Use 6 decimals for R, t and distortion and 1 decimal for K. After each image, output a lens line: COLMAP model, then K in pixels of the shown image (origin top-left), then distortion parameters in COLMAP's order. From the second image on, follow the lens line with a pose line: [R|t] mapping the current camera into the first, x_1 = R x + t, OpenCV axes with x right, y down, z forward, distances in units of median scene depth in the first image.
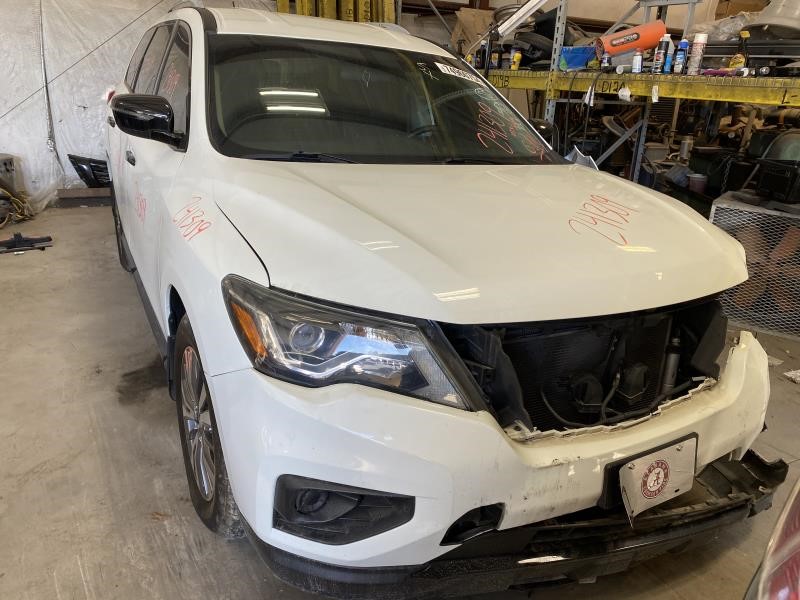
lens RADIAL K [[604.8, 0, 400.0], [0, 604.8, 300.0], [0, 0, 1]] dist [-0.002591, -0.004018]
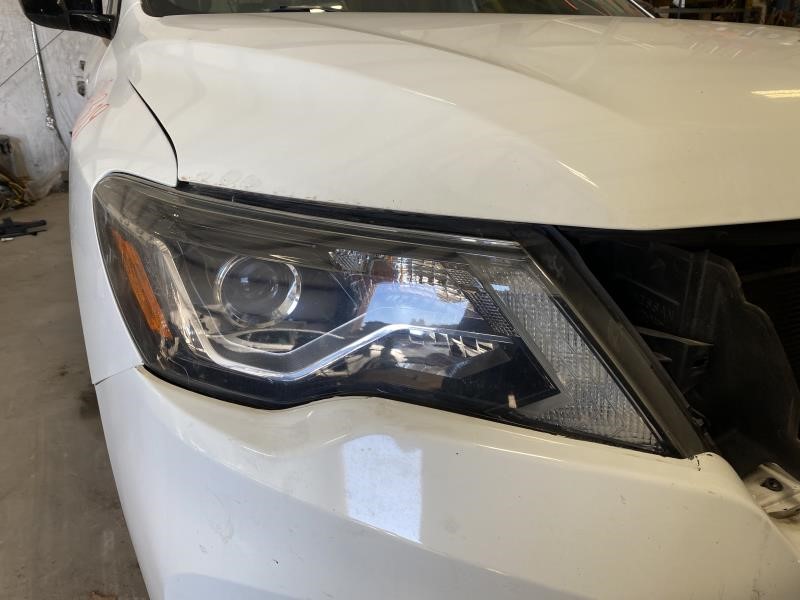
lens RADIAL K [[604.8, 0, 400.0], [0, 604.8, 300.0], [0, 0, 1]] dist [-0.002591, -0.004018]
pose [[0.995985, -0.050329, -0.074031, -0.013285], [0.052151, 0.998377, 0.022878, 0.037292], [0.072759, -0.026646, 0.996994, 0.337722]]
